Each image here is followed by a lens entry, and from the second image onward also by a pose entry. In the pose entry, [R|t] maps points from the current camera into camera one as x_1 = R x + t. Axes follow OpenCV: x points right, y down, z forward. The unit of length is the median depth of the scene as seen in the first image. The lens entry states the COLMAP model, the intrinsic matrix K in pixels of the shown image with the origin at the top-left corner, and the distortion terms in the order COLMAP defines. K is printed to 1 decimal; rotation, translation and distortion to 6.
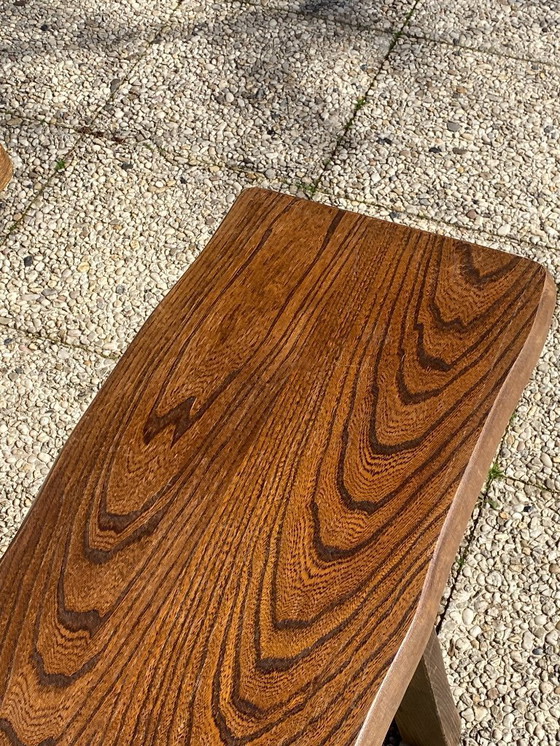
lens RADIAL K [[1160.4, 0, 295.6], [0, 1160.4, 372.6], [0, 0, 1]] dist [0.102186, -0.022661]
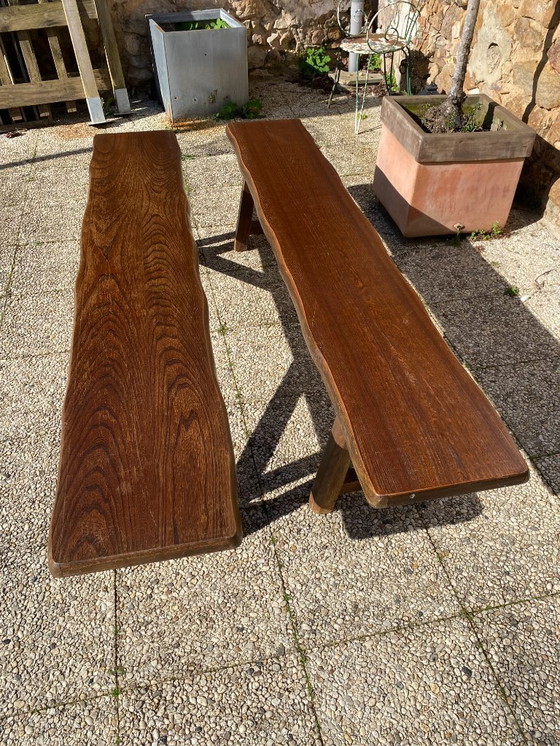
lens RADIAL K [[587.8, 0, 280.2], [0, 587.8, 377.5], [0, 0, 1]] dist [0.006569, 0.000351]
pose [[-0.822782, 0.414941, -0.388399, 0.111929], [-0.432643, -0.014091, 0.901455, -0.735970], [0.368578, 0.909739, 0.191115, 0.486192]]
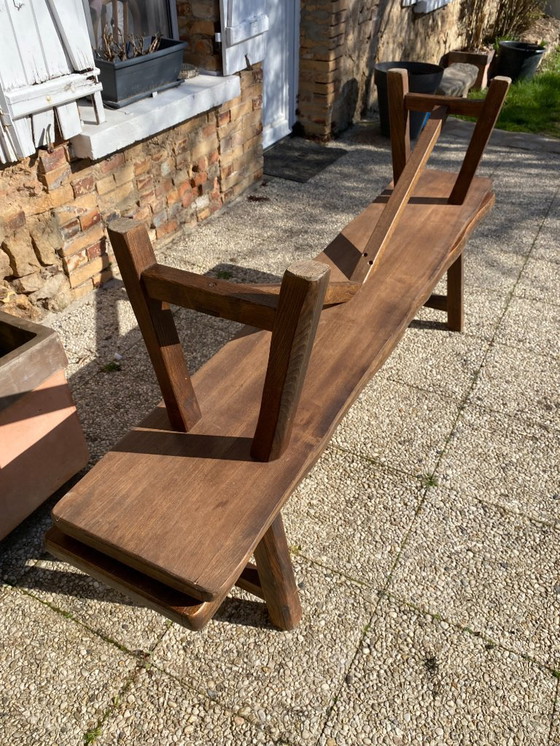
lens RADIAL K [[587.8, 0, 280.2], [0, 587.8, 377.5], [0, 0, 1]] dist [0.006569, 0.000351]
pose [[0.993907, 0.093369, -0.058575, -0.593485], [-0.105348, 0.960995, -0.255714, 0.710157], [0.032415, 0.260327, 0.964976, -0.501397]]
